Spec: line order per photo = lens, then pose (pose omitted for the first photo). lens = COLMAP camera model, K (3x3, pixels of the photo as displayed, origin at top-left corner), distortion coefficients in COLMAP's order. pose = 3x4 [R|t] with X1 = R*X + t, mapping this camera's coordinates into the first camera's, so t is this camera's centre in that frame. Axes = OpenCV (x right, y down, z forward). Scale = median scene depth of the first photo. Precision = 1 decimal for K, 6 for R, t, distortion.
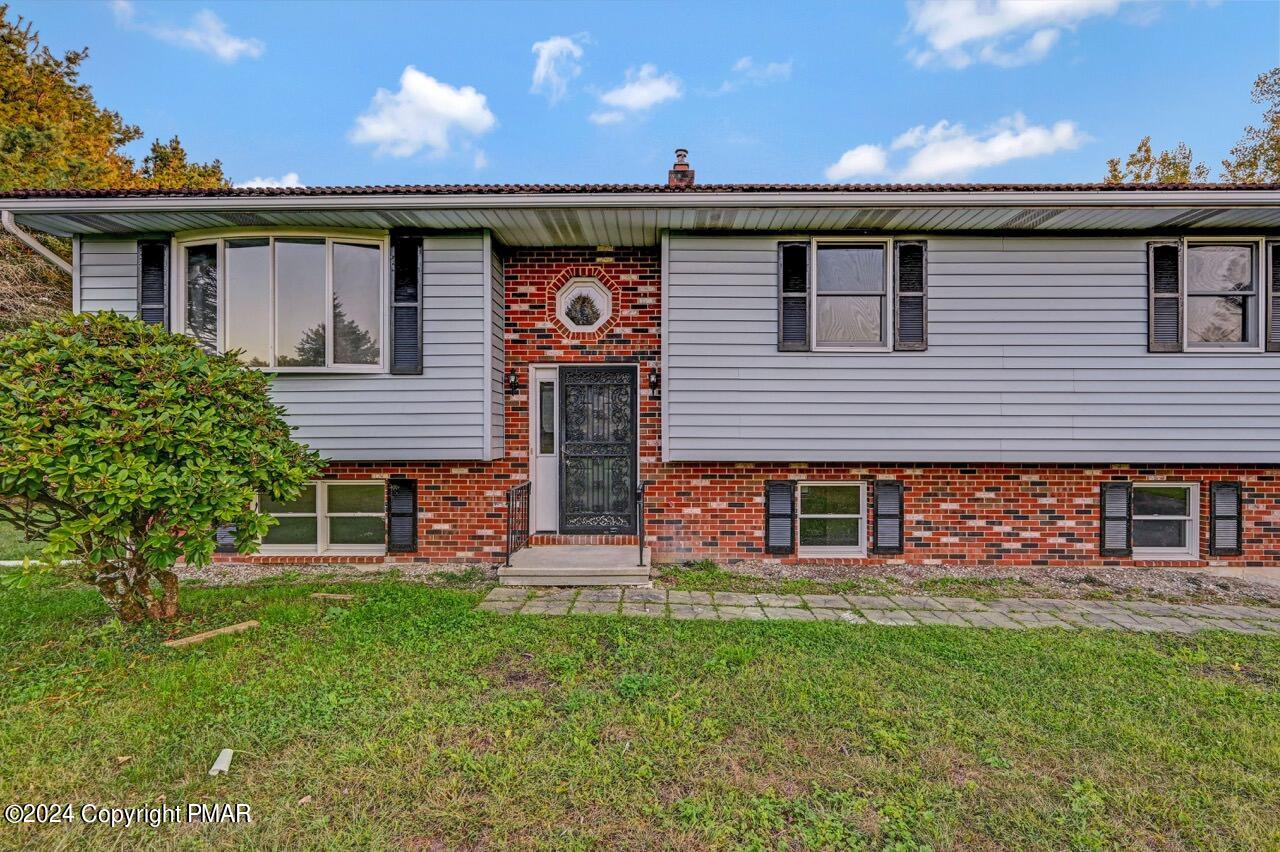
lens RADIAL K [[594.1, 0, 644.4], [0, 594.1, 442.7], [0, 0, 1]] dist [-0.001611, -0.000144]
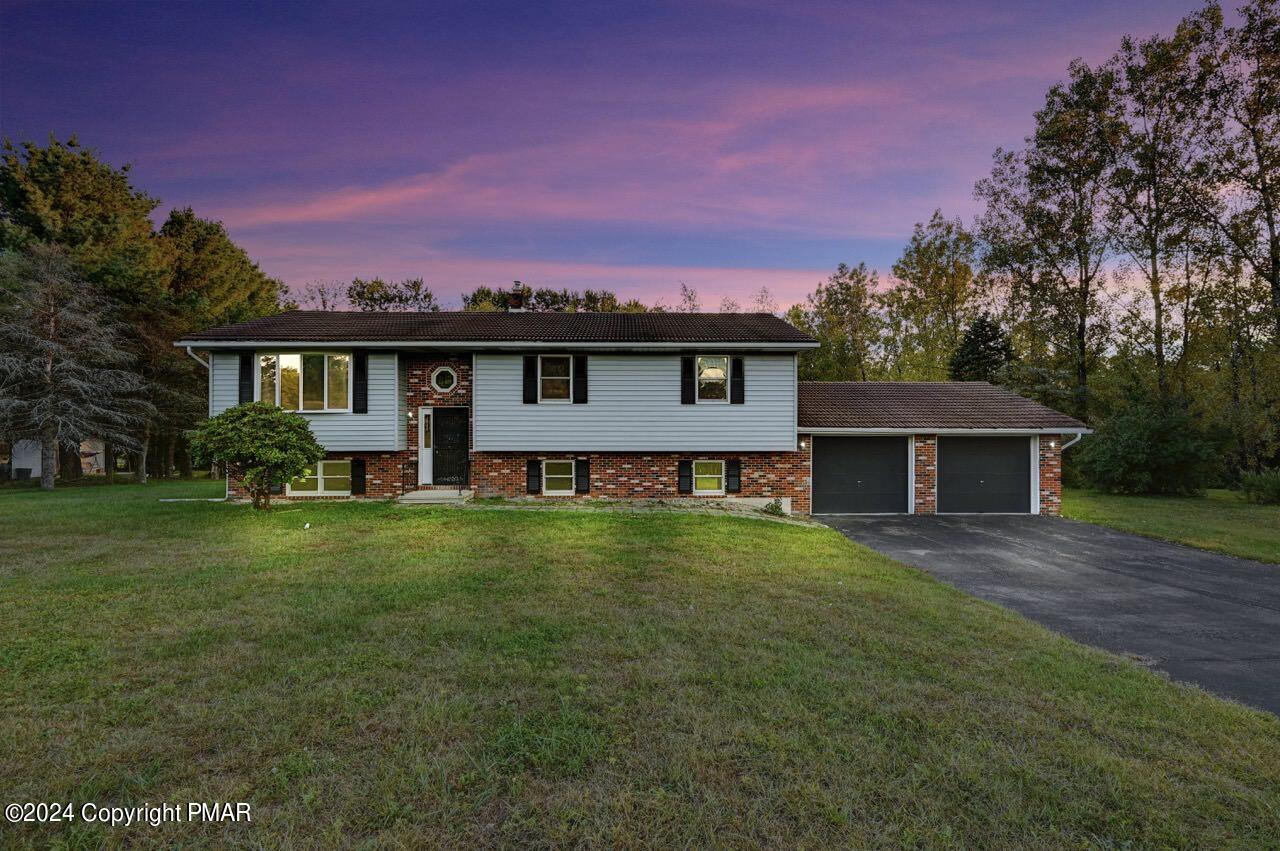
lens RADIAL K [[594.1, 0, 639.8], [0, 594.1, 429.6], [0, 0, 1]] dist [-0.001611, -0.000144]
pose [[0.999240, -0.001413, 0.038957, 0.533713], [0.001955, 0.999902, -0.013876, -0.016855], [-0.038934, 0.013941, 0.999145, -1.207391]]
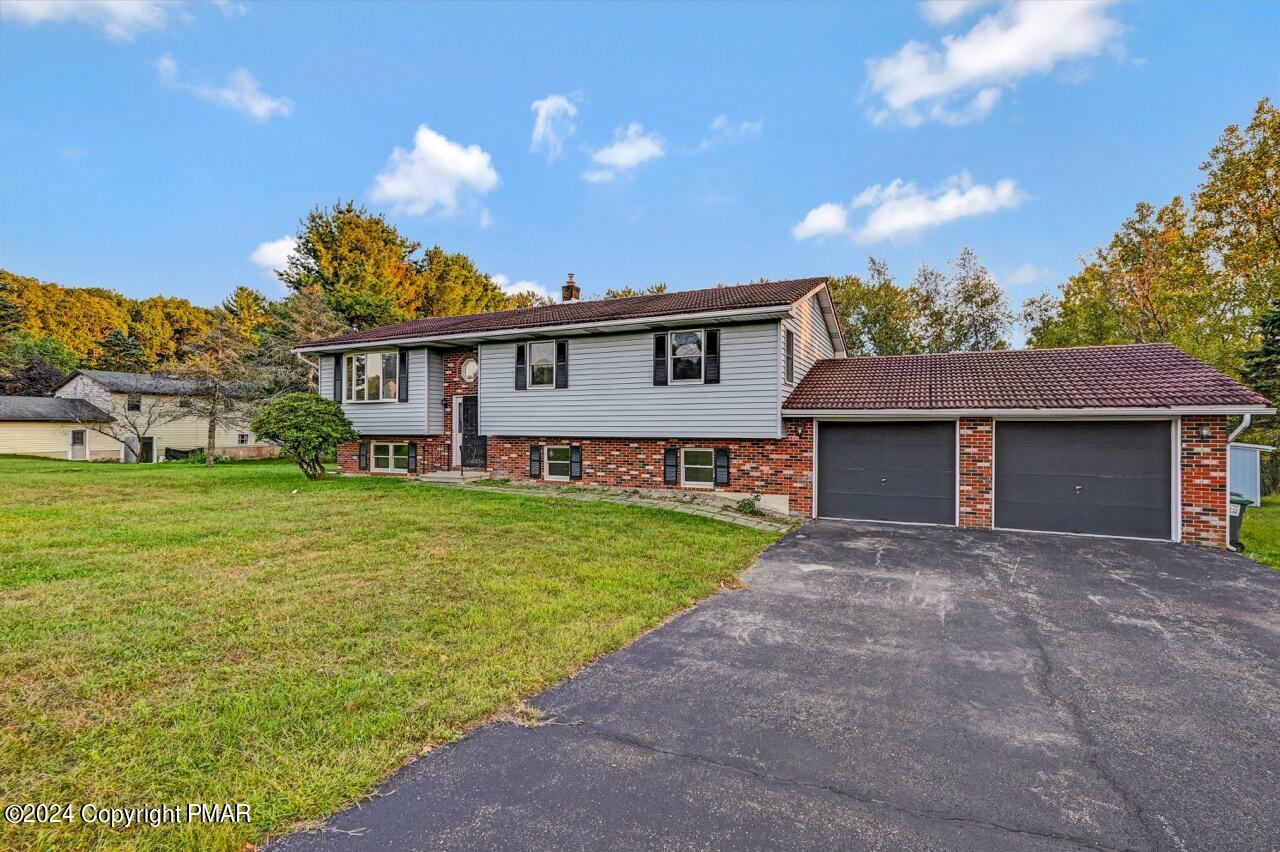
lens RADIAL K [[594.1, 0, 646.4], [0, 594.1, 428.6], [0, 0, 1]] dist [-0.001611, -0.000144]
pose [[0.907954, 0.000618, -0.419070, 1.553411], [-0.005887, 0.999919, -0.011280, 0.024484], [0.419029, 0.012709, 0.907884, -0.868799]]
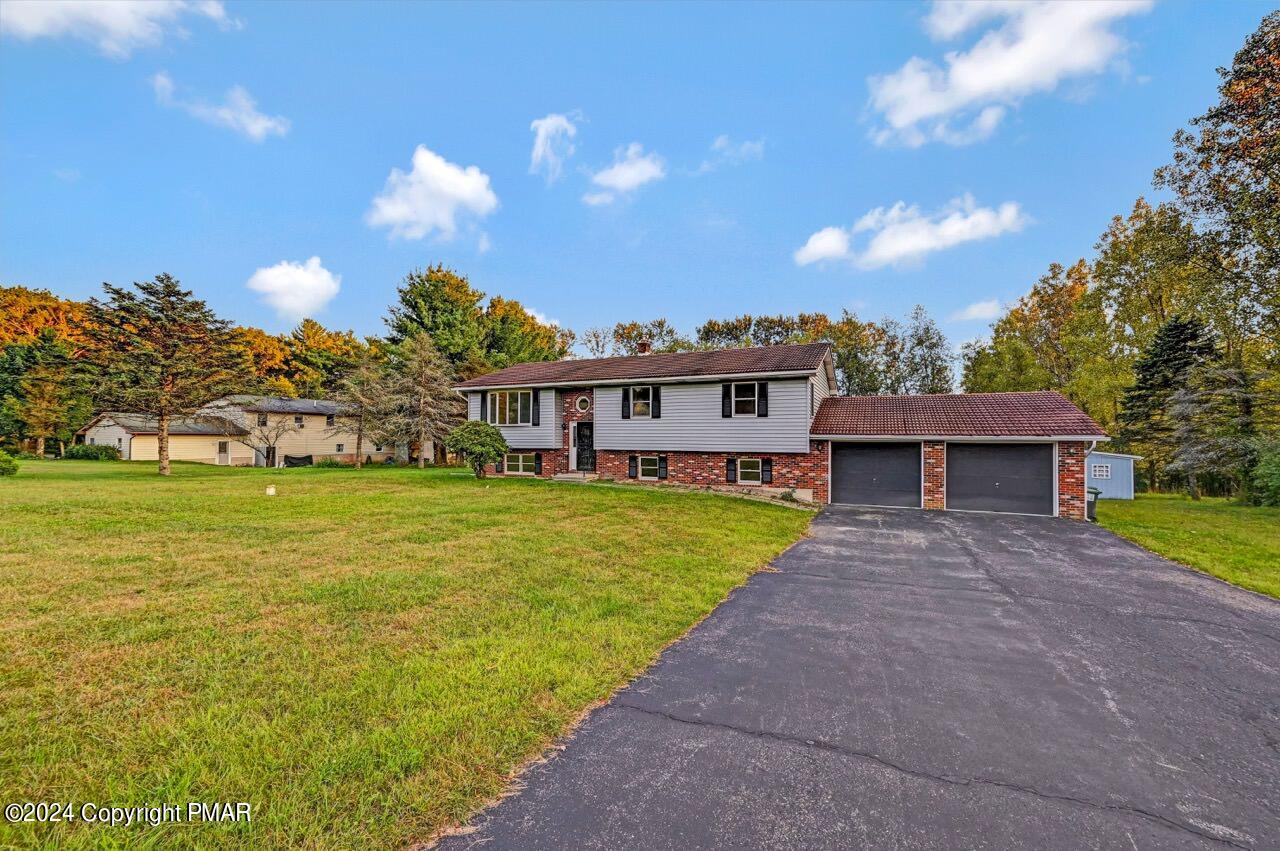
lens RADIAL K [[520.5, 0, 636.5], [0, 520.5, 431.7], [0, 0, 1]] dist [0.002488, 0.000879]
pose [[0.911385, -0.002107, -0.411550, 1.442181], [-0.007221, 0.999751, -0.021108, -0.009949], [0.411492, 0.022209, 0.911143, -1.641763]]
